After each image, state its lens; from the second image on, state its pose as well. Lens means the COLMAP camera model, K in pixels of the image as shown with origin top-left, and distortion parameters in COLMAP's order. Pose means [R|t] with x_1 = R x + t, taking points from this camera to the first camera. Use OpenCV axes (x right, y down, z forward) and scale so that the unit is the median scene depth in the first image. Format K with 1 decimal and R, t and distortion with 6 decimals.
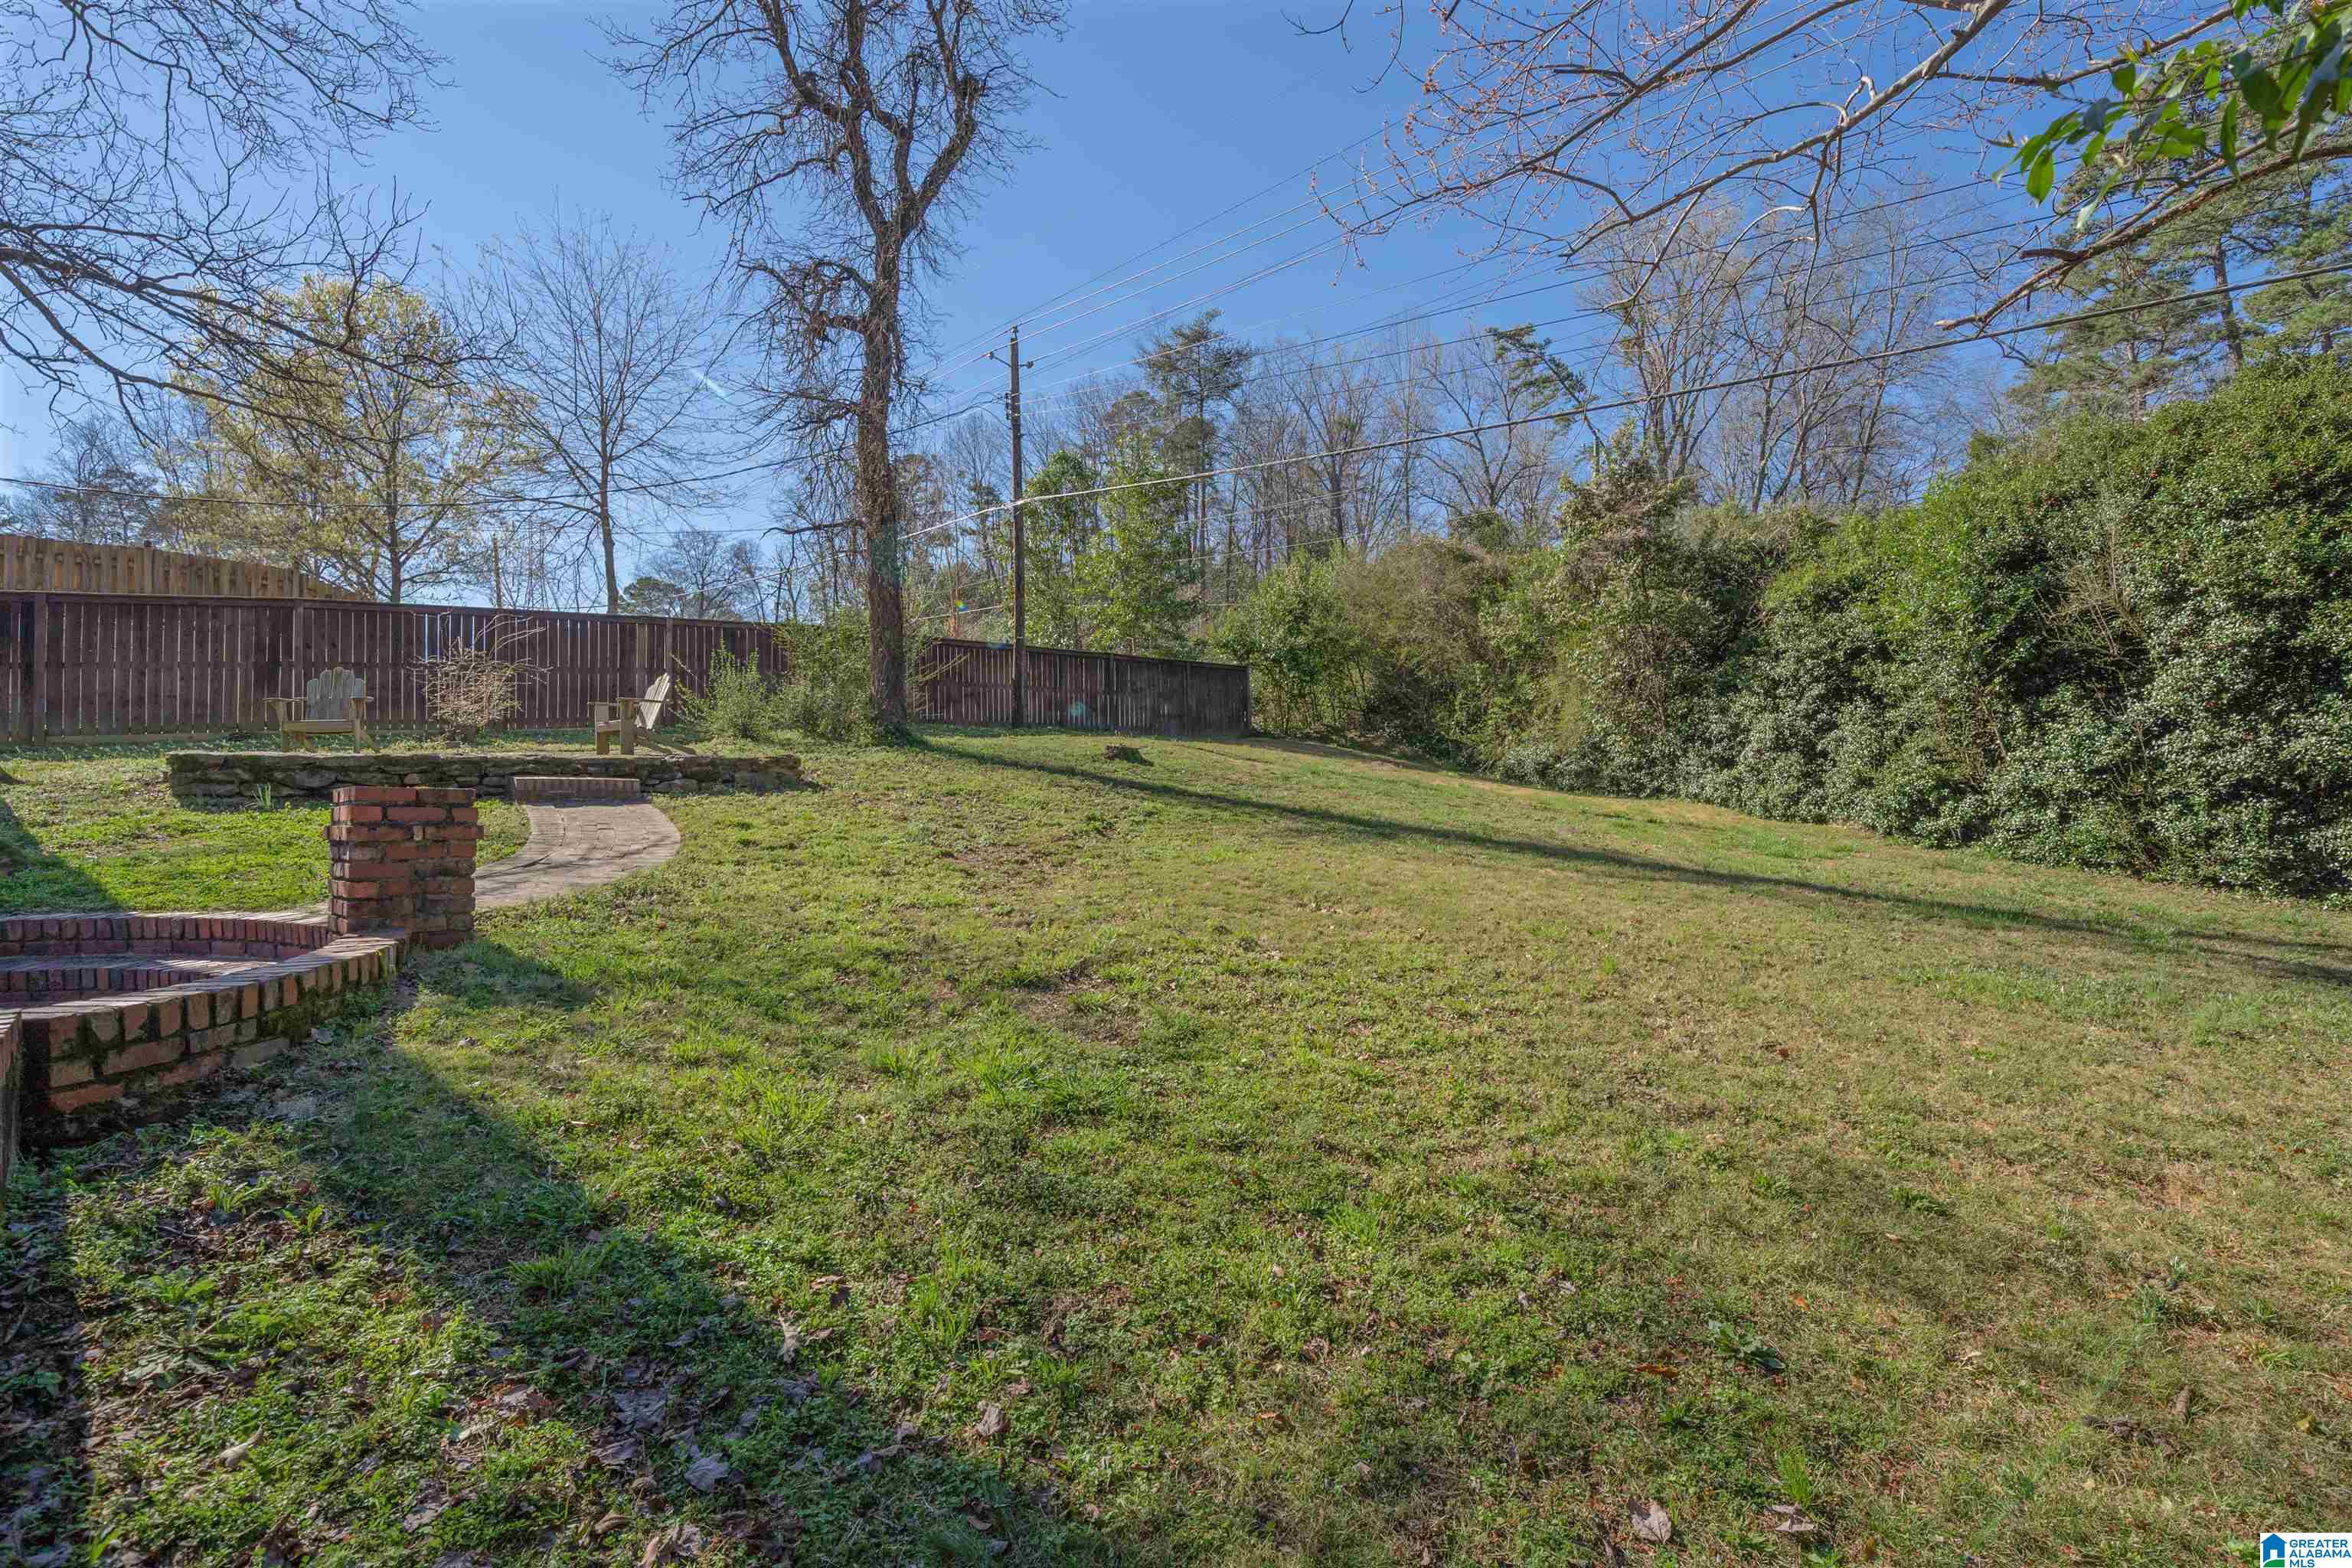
lens RADIAL K [[1061.1, 0, 1176.0], [0, 1061.1, 775.2], [0, 0, 1]] dist [0.004312, -0.000038]
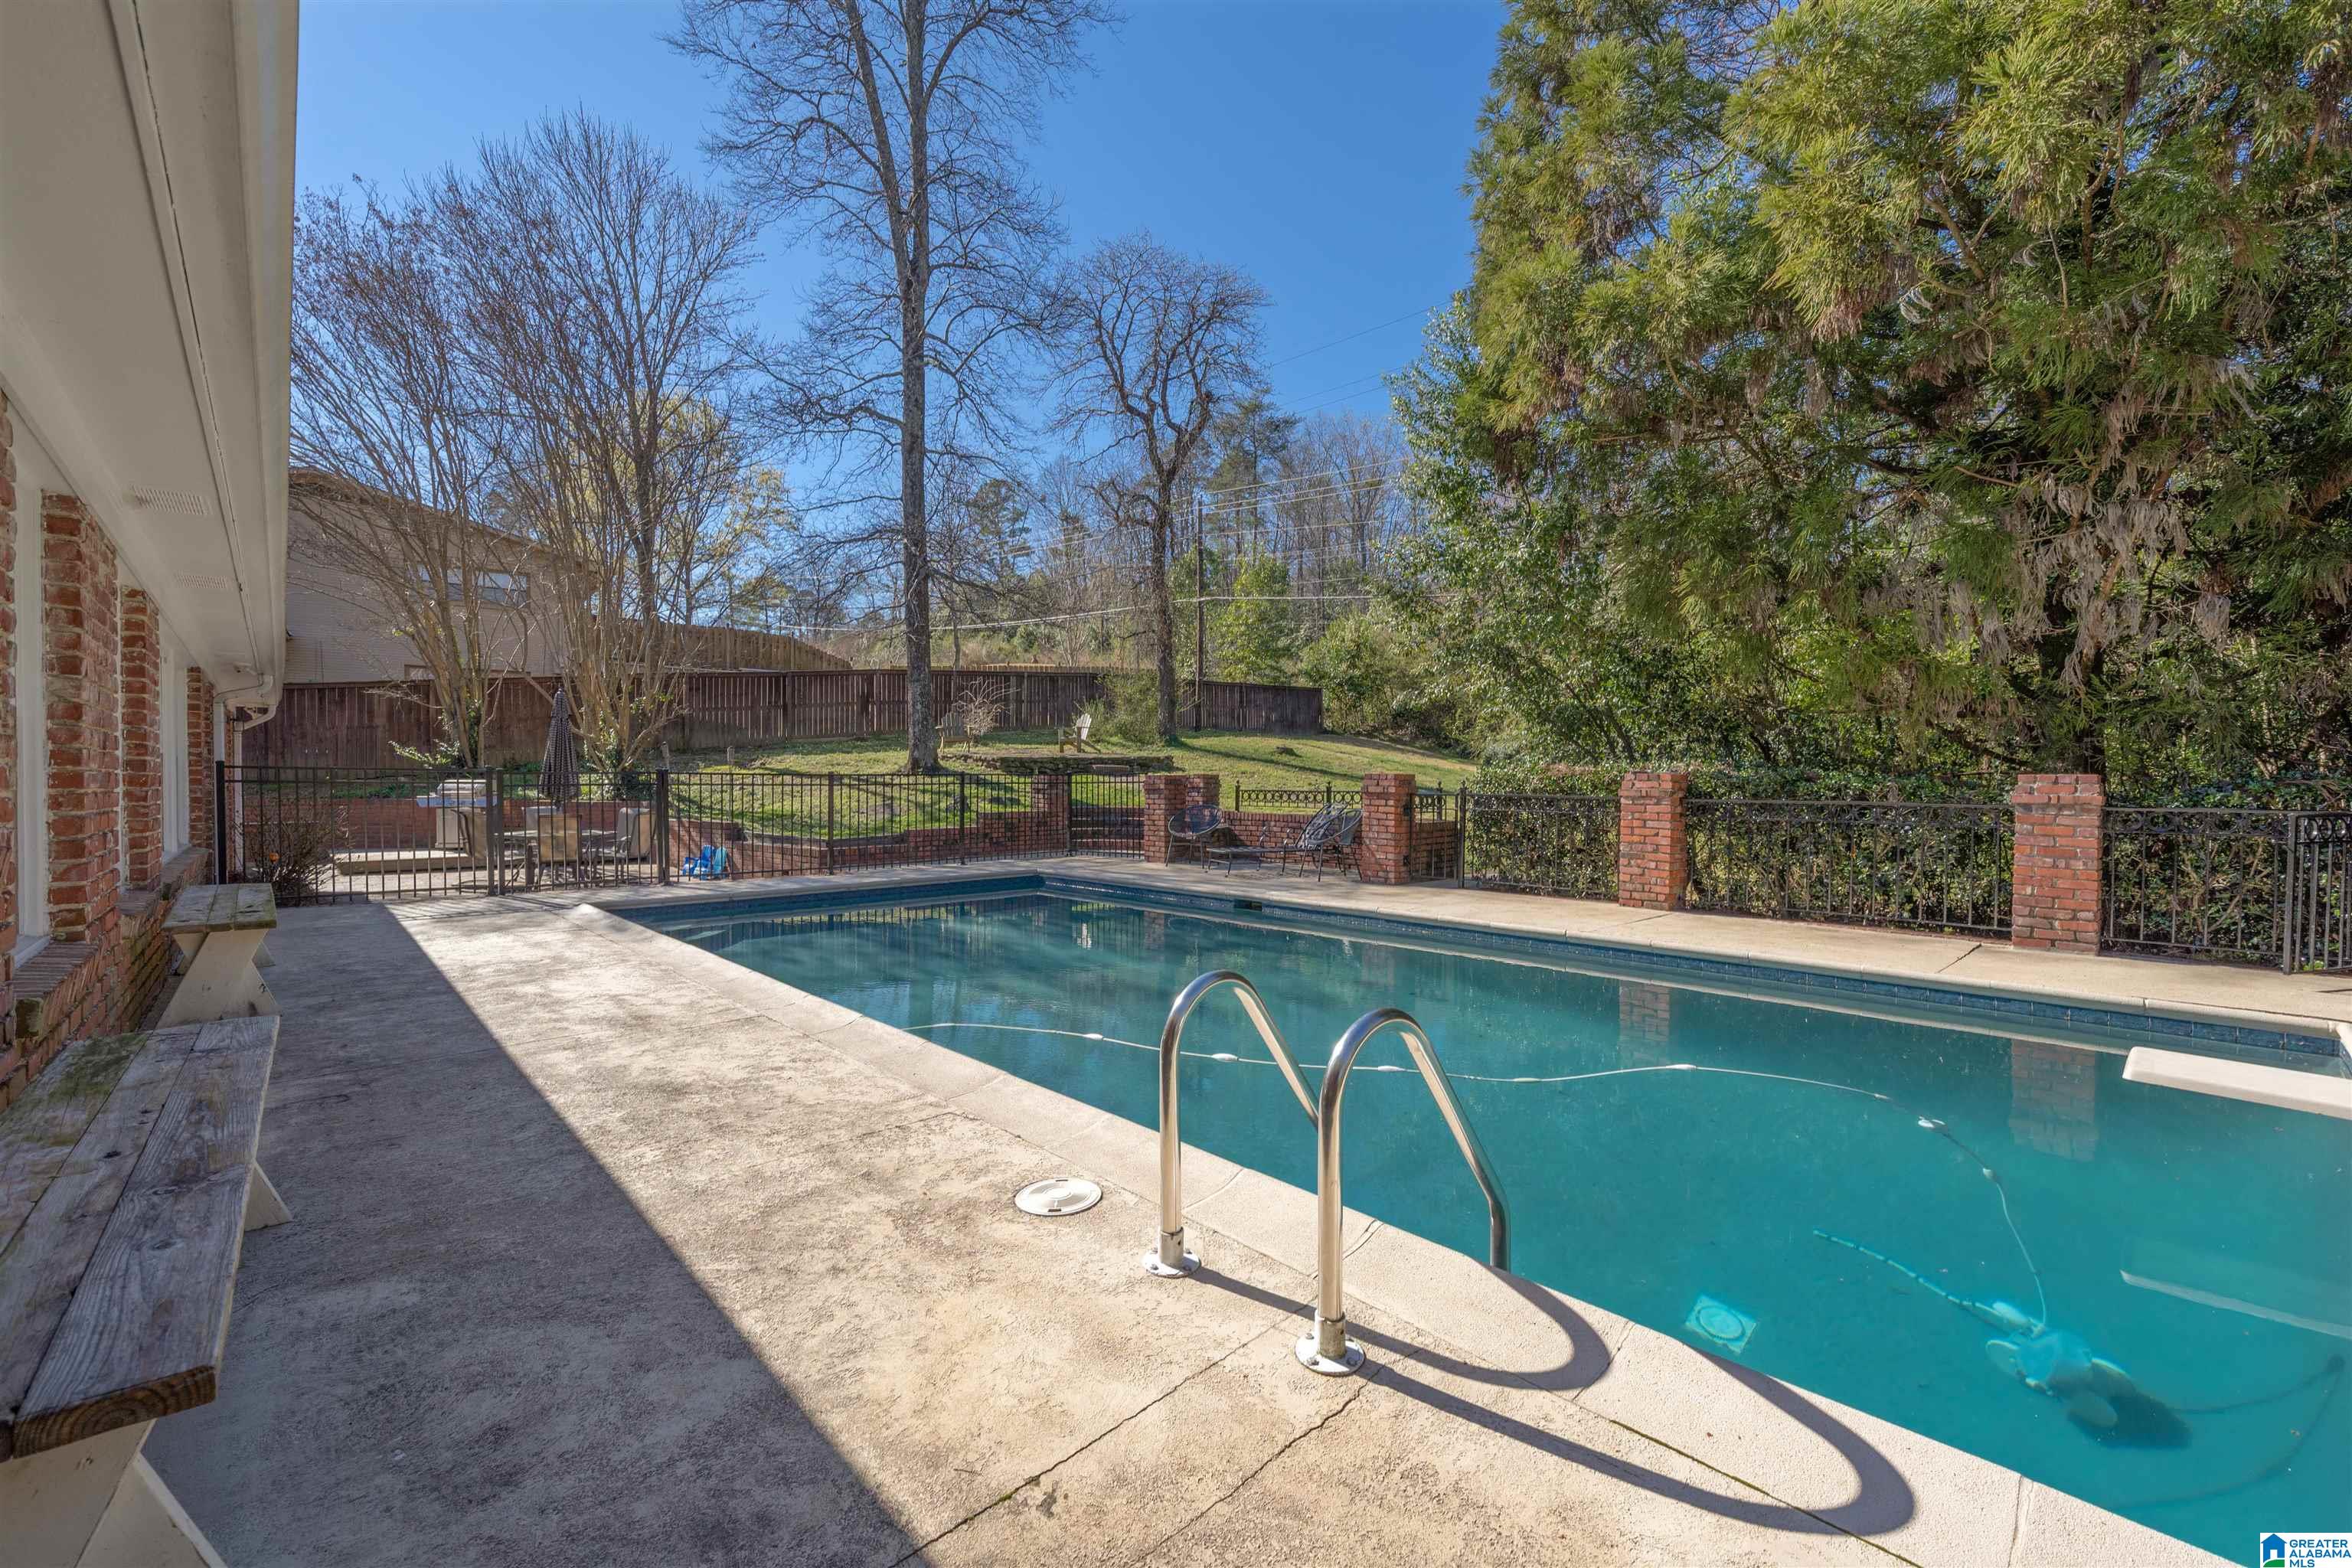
lens RADIAL K [[954.9, 0, 1170.1], [0, 954.9, 788.0], [0, 0, 1]] dist [-0.000920, -0.000016]
pose [[0.999646, 0.011368, -0.024037, -0.123148], [-0.010368, 0.999092, 0.041331, -0.012455], [0.024485, -0.041068, 0.998856, -0.421732]]
